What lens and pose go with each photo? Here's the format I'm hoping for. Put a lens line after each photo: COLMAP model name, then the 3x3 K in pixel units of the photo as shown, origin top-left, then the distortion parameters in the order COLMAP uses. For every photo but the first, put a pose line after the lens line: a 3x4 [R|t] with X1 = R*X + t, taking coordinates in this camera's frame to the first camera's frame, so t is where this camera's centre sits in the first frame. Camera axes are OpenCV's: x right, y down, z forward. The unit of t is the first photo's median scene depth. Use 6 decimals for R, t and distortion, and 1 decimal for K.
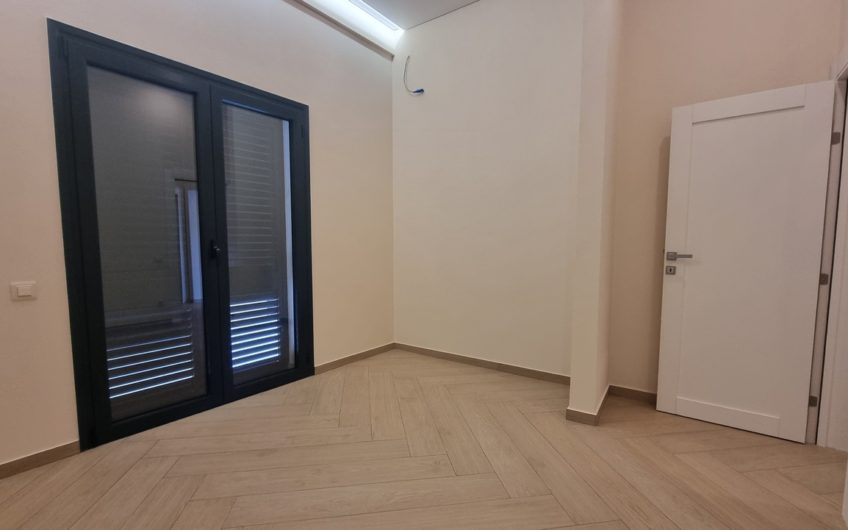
lens RADIAL K [[388.3, 0, 421.5], [0, 388.3, 276.4], [0, 0, 1]] dist [-0.007416, 0.001297]
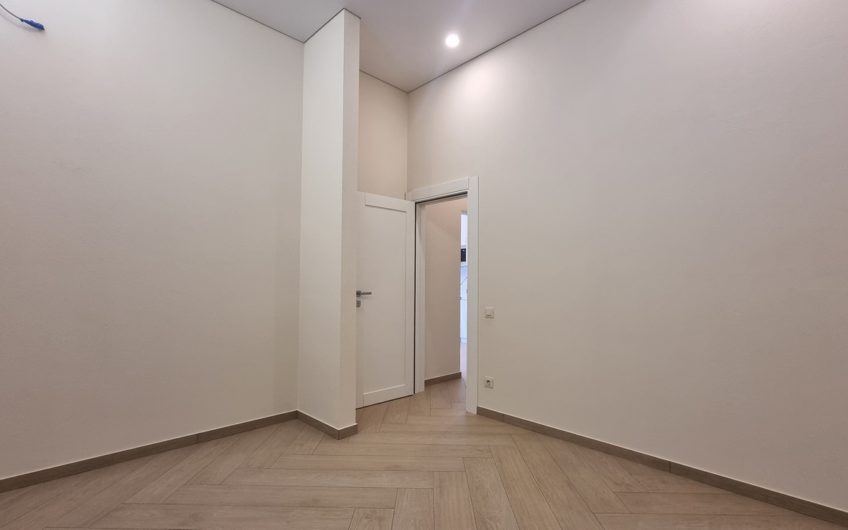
lens RADIAL K [[388.3, 0, 421.5], [0, 388.3, 276.4], [0, 0, 1]] dist [-0.007416, 0.001297]
pose [[0.169146, 0.020888, 0.985370, -0.483612], [0.079624, 0.996218, -0.034786, -0.032141], [-0.982369, 0.084343, 0.166844, 0.365706]]
